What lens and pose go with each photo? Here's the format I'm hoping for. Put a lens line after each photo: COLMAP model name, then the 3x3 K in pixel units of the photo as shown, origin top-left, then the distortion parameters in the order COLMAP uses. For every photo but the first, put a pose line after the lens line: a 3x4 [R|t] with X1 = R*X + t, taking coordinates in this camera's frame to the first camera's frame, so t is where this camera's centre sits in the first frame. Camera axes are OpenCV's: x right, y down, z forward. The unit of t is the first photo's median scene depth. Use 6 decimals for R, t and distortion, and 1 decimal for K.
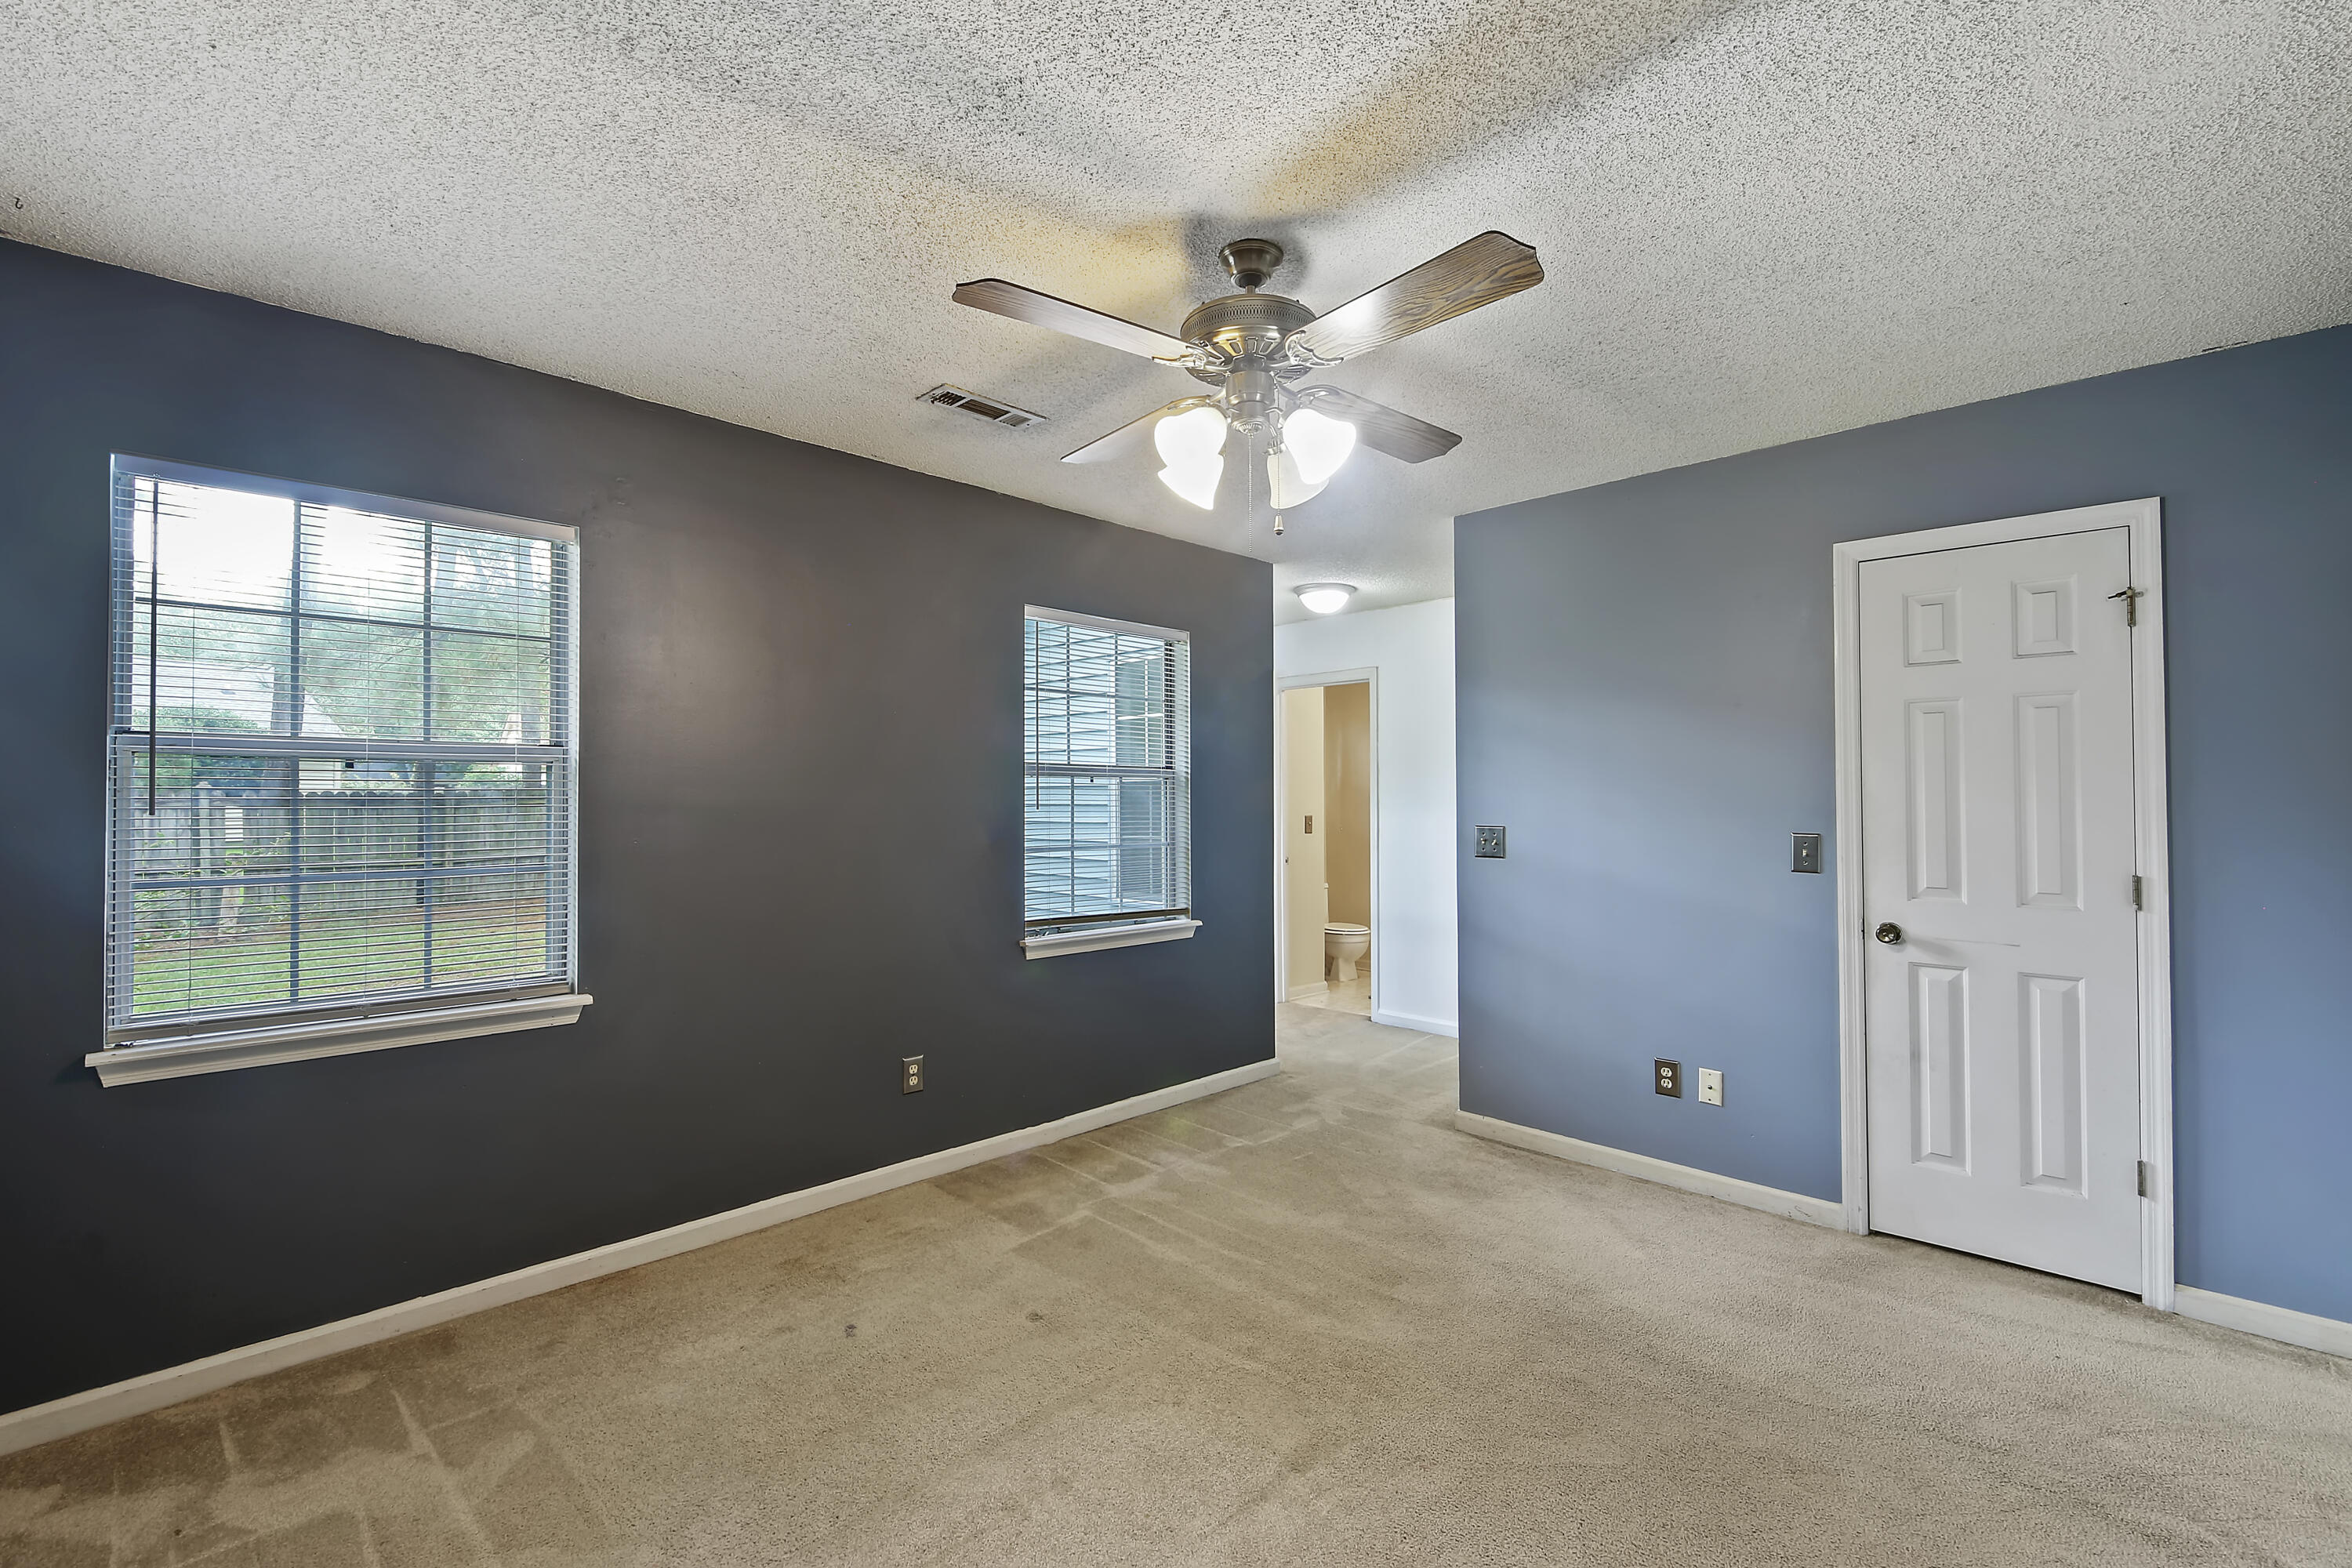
lens RADIAL K [[1017.0, 0, 1207.5], [0, 1017.0, 790.5], [0, 0, 1]] dist [0.000298, -0.000149]
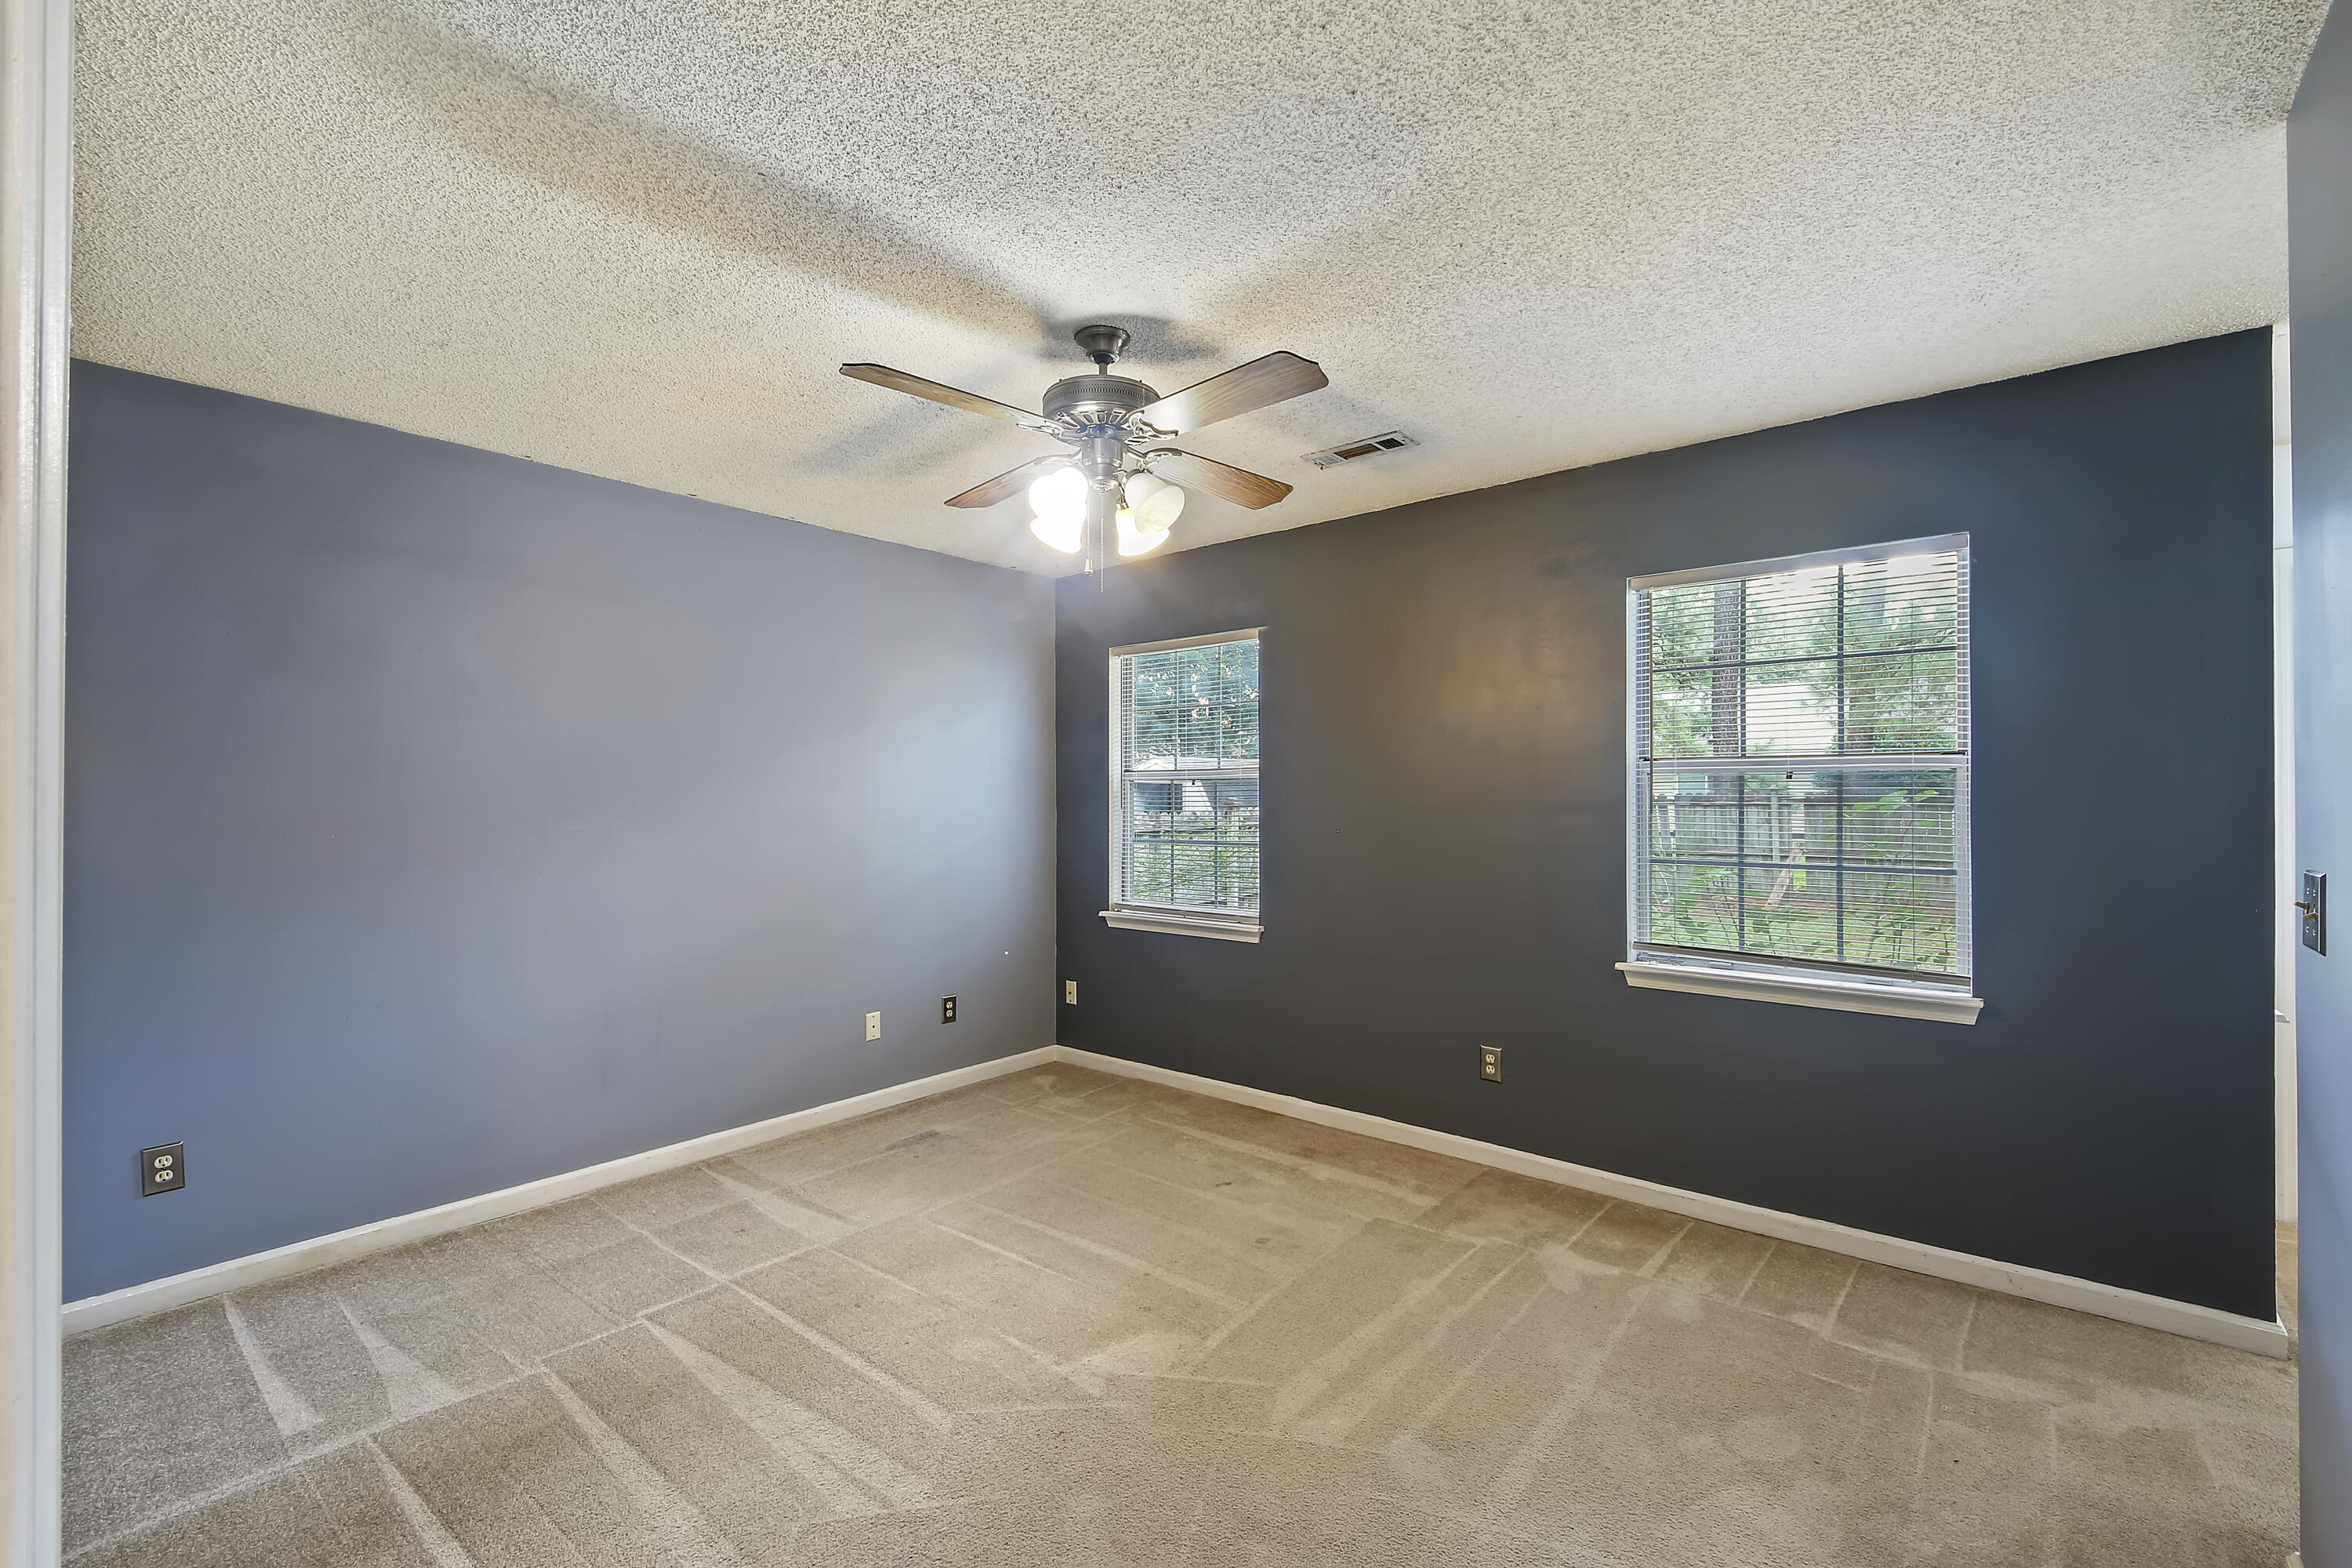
lens RADIAL K [[1017.0, 0, 1207.5], [0, 1017.0, 790.5], [0, 0, 1]] dist [0.000298, -0.000149]
pose [[0.072548, -0.008326, -0.997330, 0.749202], [0.009037, 0.999930, -0.007691, 0.000033], [0.997324, -0.008455, 0.072619, 0.631081]]
